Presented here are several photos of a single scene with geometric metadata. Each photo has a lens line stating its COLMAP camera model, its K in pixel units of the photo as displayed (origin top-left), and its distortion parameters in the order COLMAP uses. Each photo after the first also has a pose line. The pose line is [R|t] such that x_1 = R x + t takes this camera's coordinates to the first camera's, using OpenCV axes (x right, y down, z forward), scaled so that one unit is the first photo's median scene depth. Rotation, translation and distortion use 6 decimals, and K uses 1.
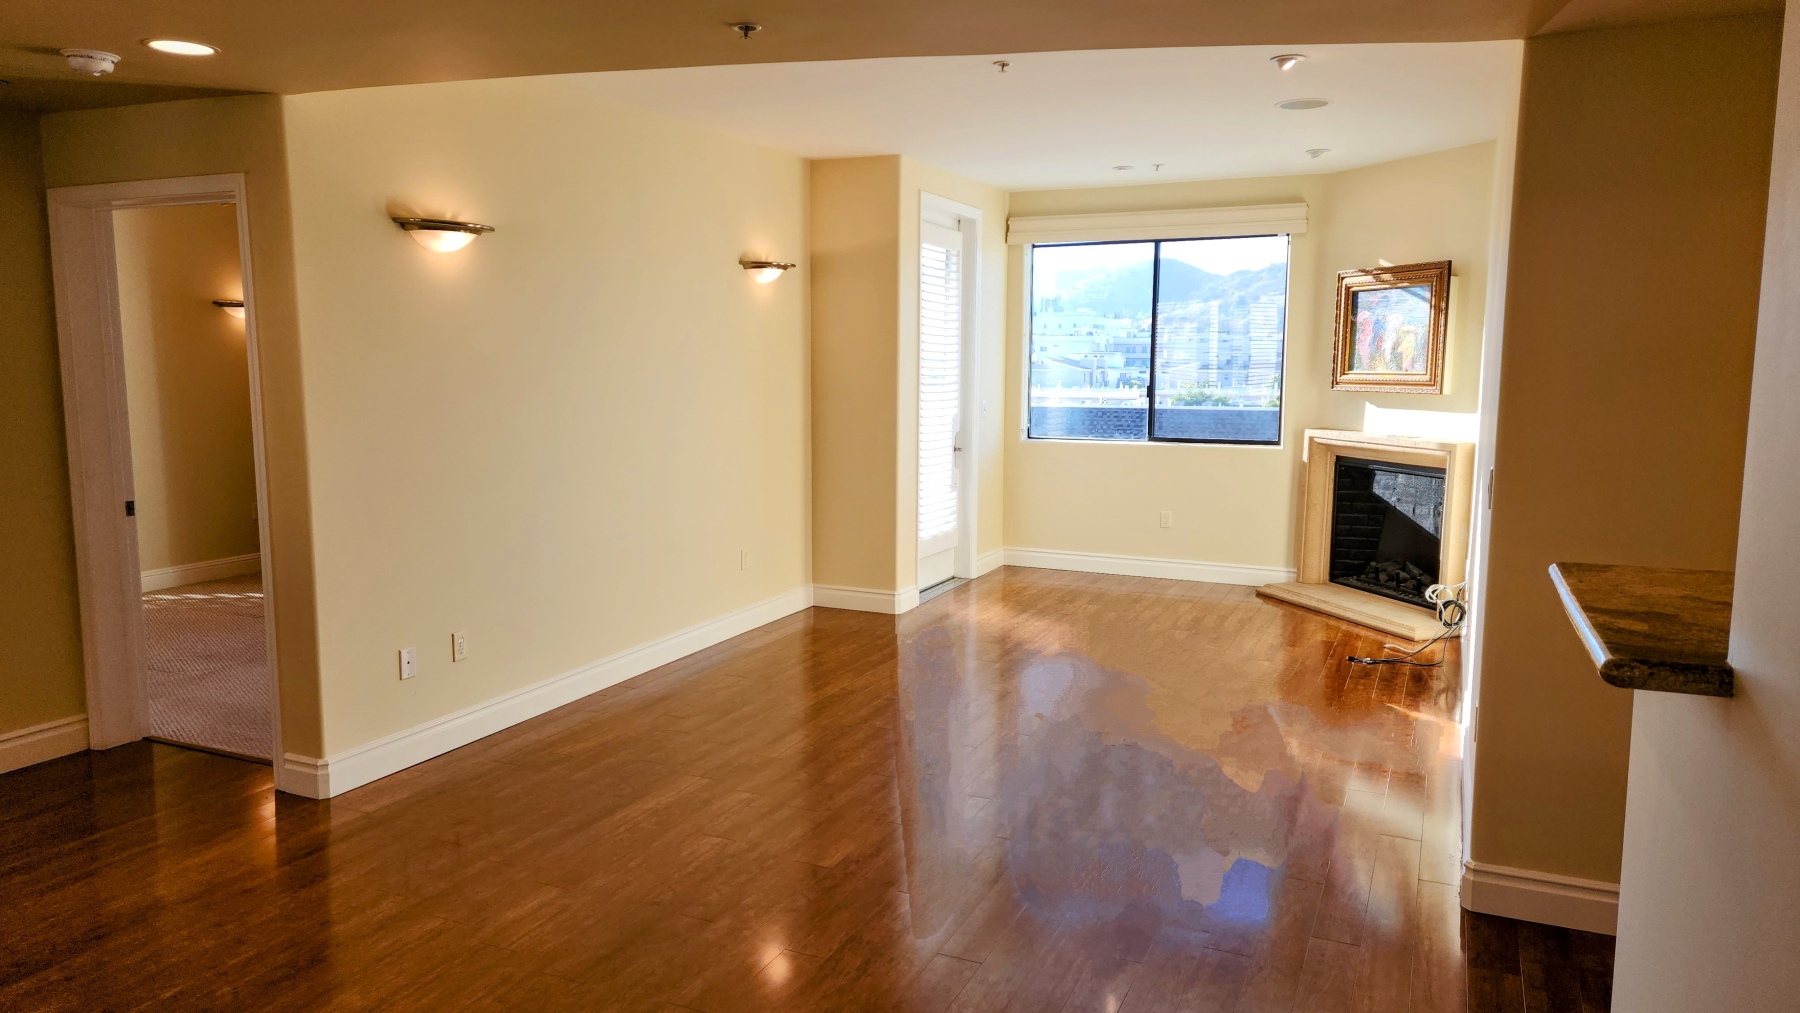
lens RADIAL K [[1201.5, 0, 909.6], [0, 1201.5, 506.8], [0, 0, 1]] dist [0.086908, -0.080086]
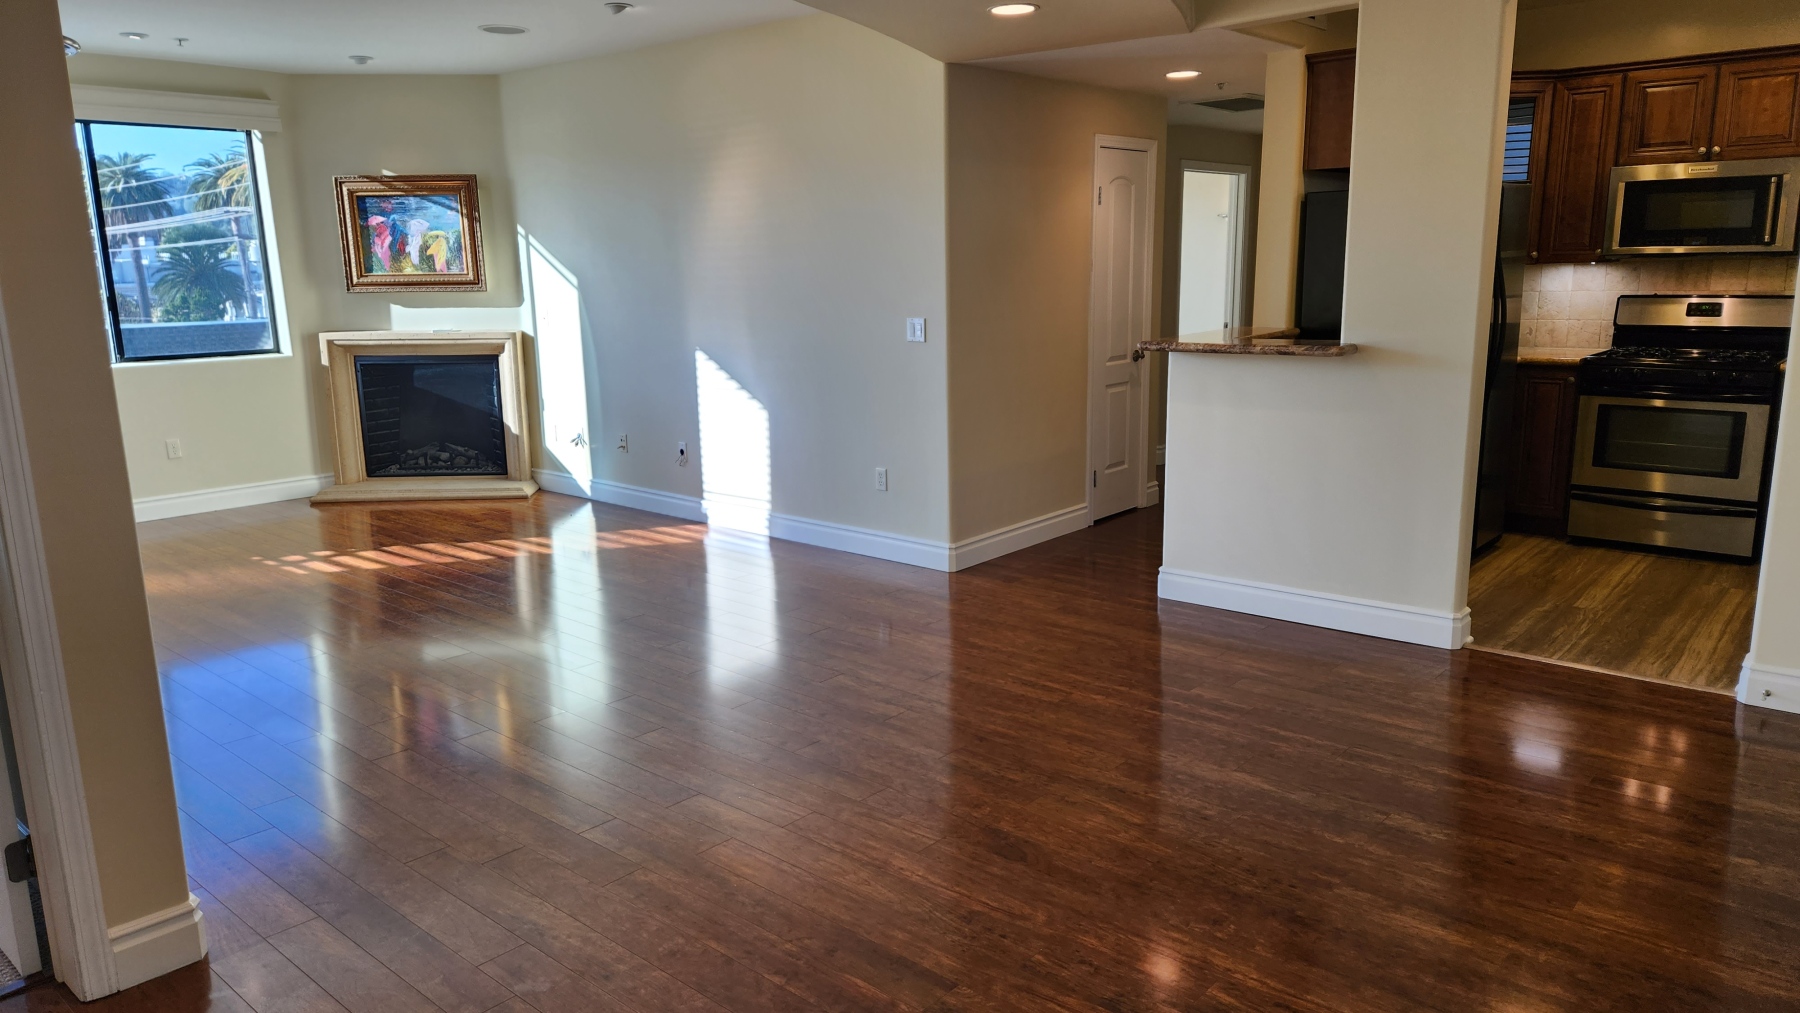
lens RADIAL K [[1201.5, 0, 909.6], [0, 1201.5, 506.8], [0, 0, 1]] dist [0.086908, -0.080086]
pose [[0.271991, -0.200488, 0.941183, -0.582366], [0.137740, 0.976096, 0.168120, -0.029135], [-0.952391, 0.083912, 0.293105, 0.275341]]
